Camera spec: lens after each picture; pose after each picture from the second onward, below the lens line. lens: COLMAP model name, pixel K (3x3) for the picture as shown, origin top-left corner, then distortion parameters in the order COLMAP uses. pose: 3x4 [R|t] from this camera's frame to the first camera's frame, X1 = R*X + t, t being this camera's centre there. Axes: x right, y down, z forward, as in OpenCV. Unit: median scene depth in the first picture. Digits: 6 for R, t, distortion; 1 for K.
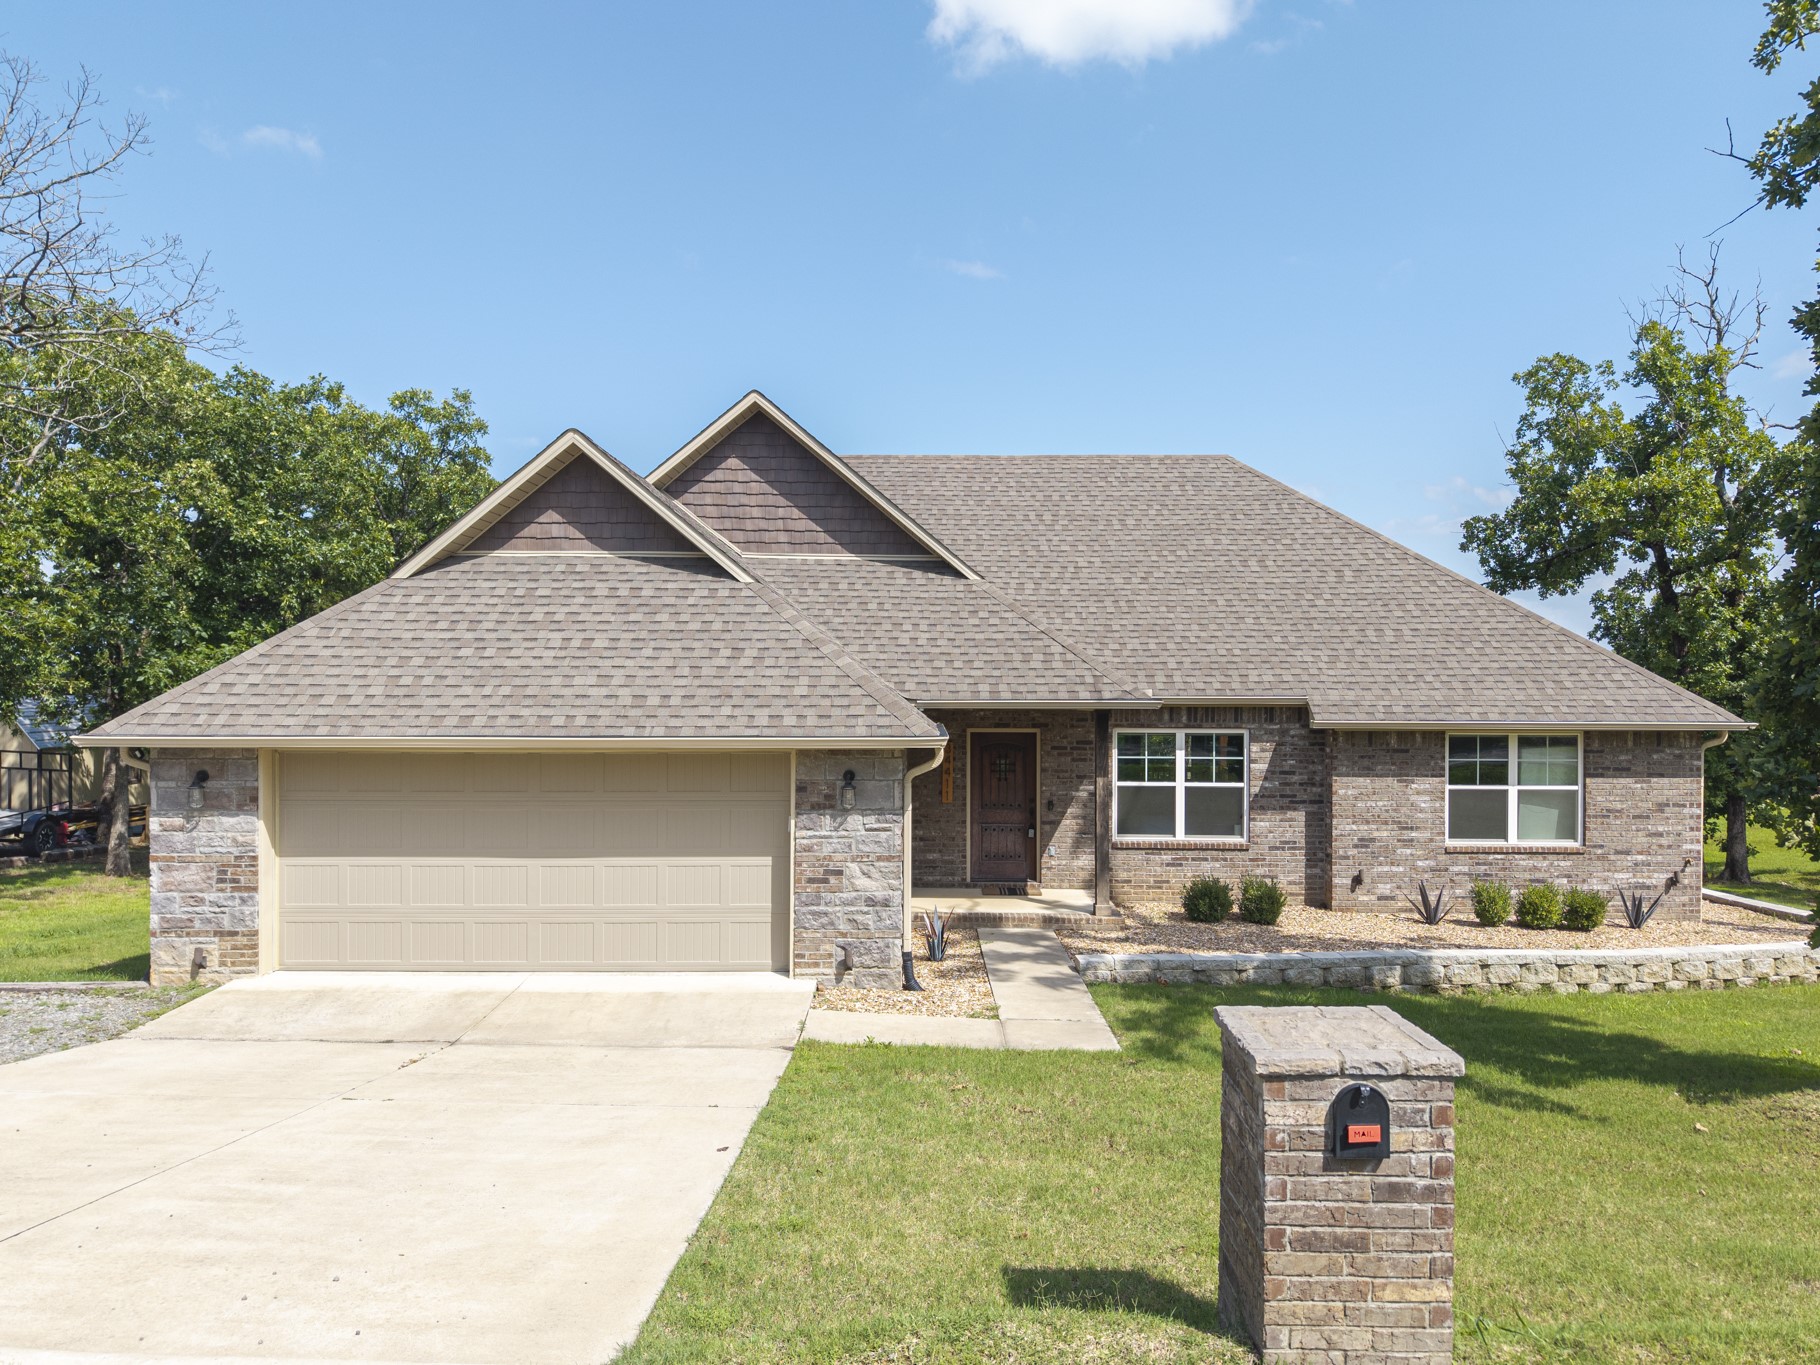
lens RADIAL K [[1228.4, 0, 909.5], [0, 1228.4, 690.4], [0, 0, 1]] dist [0.035255, -0.035728]
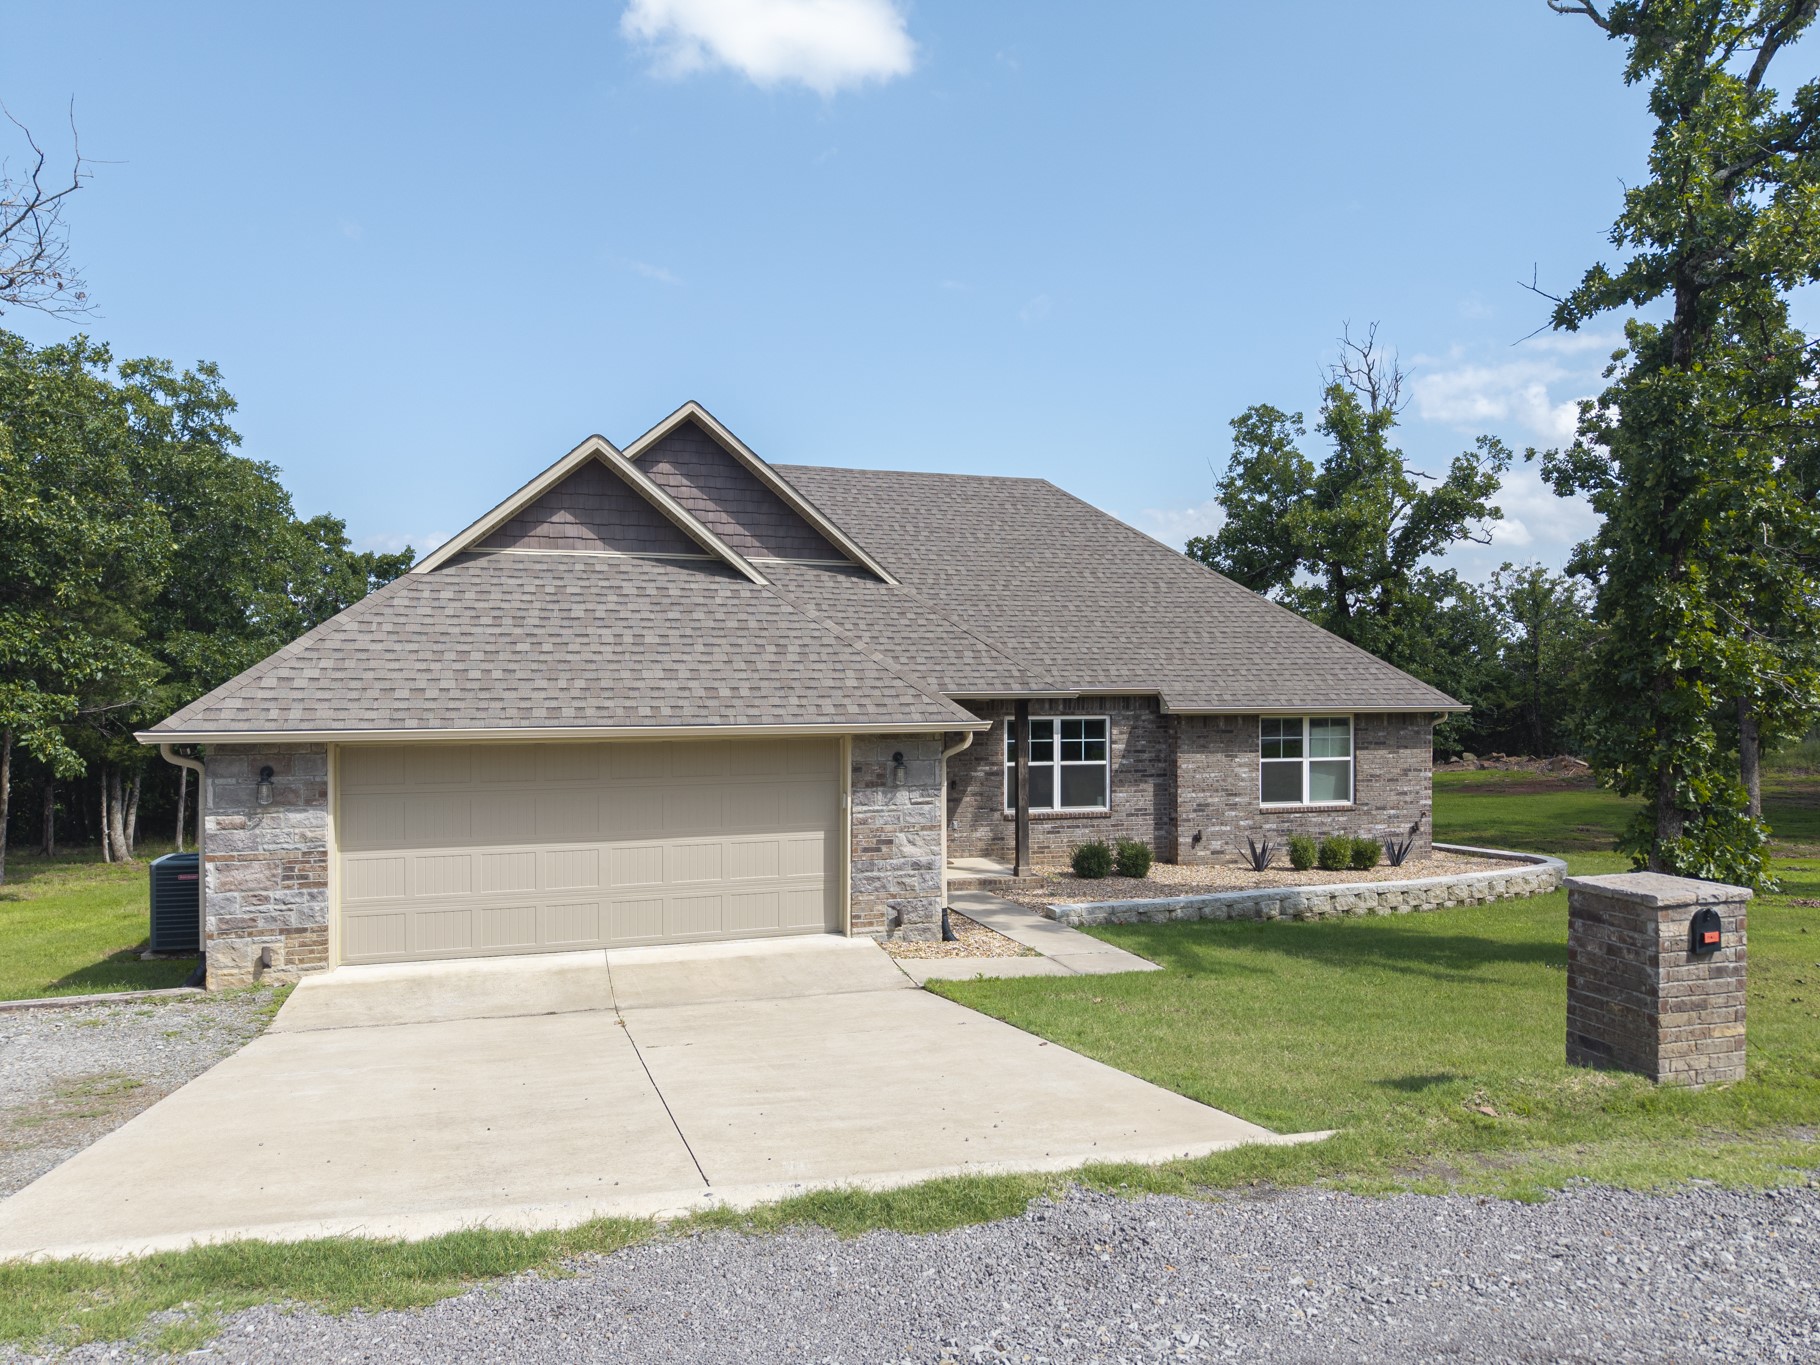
lens RADIAL K [[1228.4, 0, 907.4], [0, 1228.4, 682.7], [0, 0, 1]] dist [0.035255, -0.035728]
pose [[0.953236, -0.004343, 0.302195, -0.271401], [0.005413, 0.999982, -0.002705, 0.002662], [-0.302177, 0.004215, 0.953242, -0.063191]]
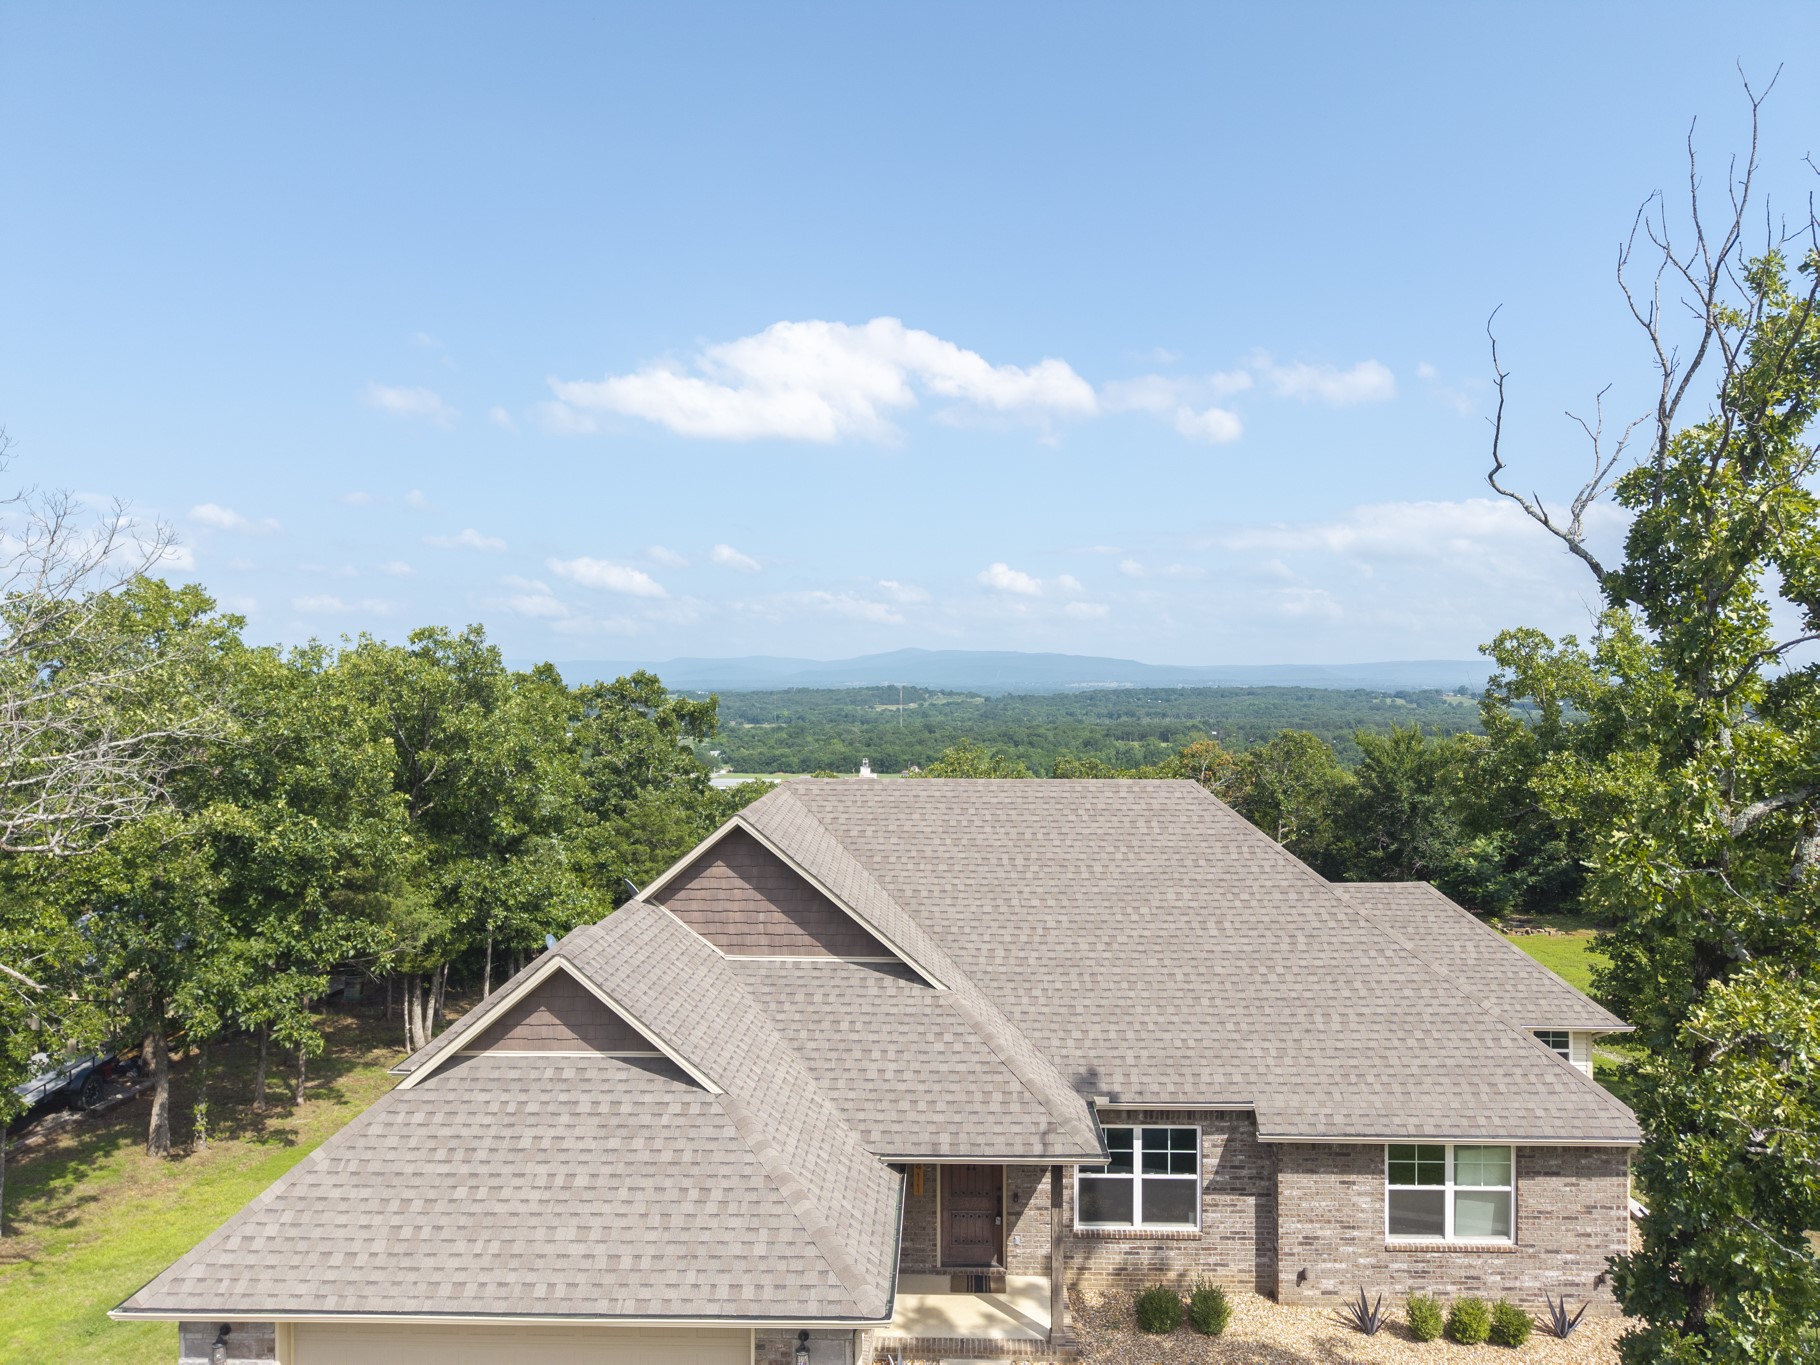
lens RADIAL K [[1228.4, 0, 913.5], [0, 1228.4, 682.8], [0, 0, 1]] dist [0.035255, -0.035728]
pose [[0.999826, -0.004593, -0.018053, 0.049416], [0.004610, 0.999989, 0.000925, -0.361164], [0.018048, -0.001008, 0.999837, -0.071837]]
